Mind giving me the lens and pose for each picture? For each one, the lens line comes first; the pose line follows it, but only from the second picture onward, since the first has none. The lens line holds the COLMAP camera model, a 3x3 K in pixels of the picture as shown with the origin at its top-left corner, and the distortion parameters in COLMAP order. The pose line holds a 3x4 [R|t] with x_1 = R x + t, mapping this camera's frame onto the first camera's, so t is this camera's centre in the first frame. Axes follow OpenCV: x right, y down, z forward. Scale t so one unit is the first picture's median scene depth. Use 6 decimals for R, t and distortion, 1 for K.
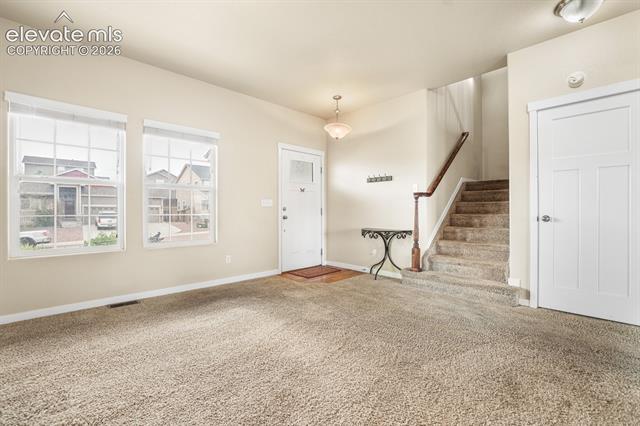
lens RADIAL K [[278.4, 0, 316.6], [0, 278.4, 211.1], [0, 0, 1]] dist [-0.024072, 0.002015]
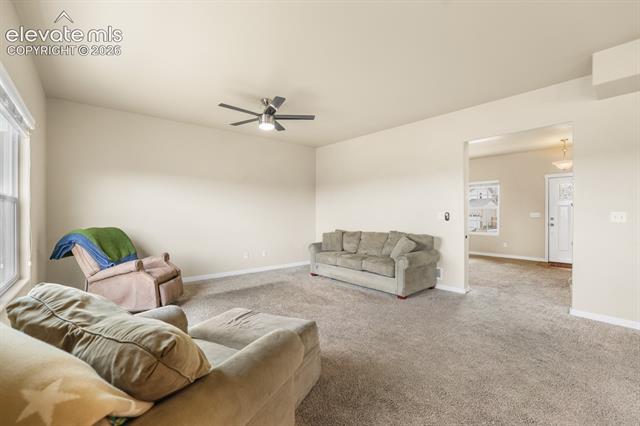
lens RADIAL K [[278.4, 0, 317.3], [0, 278.4, 214.1], [0, 0, 1]] dist [-0.024072, 0.002015]
pose [[-0.056646, 0.003591, -0.998388, 1.522680], [-0.002072, 0.999991, 0.003714, -0.038634], [0.998392, 0.002279, -0.056638, -0.158449]]
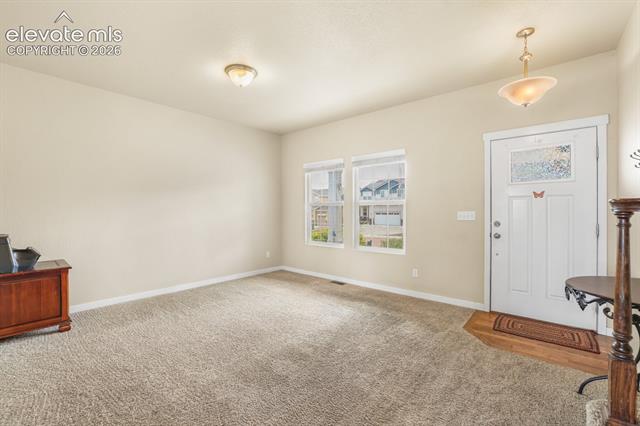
lens RADIAL K [[278.4, 0, 319.1], [0, 278.4, 212.5], [0, 0, 1]] dist [-0.024072, 0.002015]
pose [[0.104856, 0.008256, -0.994453, 0.590908], [0.000725, 0.999965, 0.008378, -0.047221], [0.994487, -0.001600, 0.104847, 0.522272]]
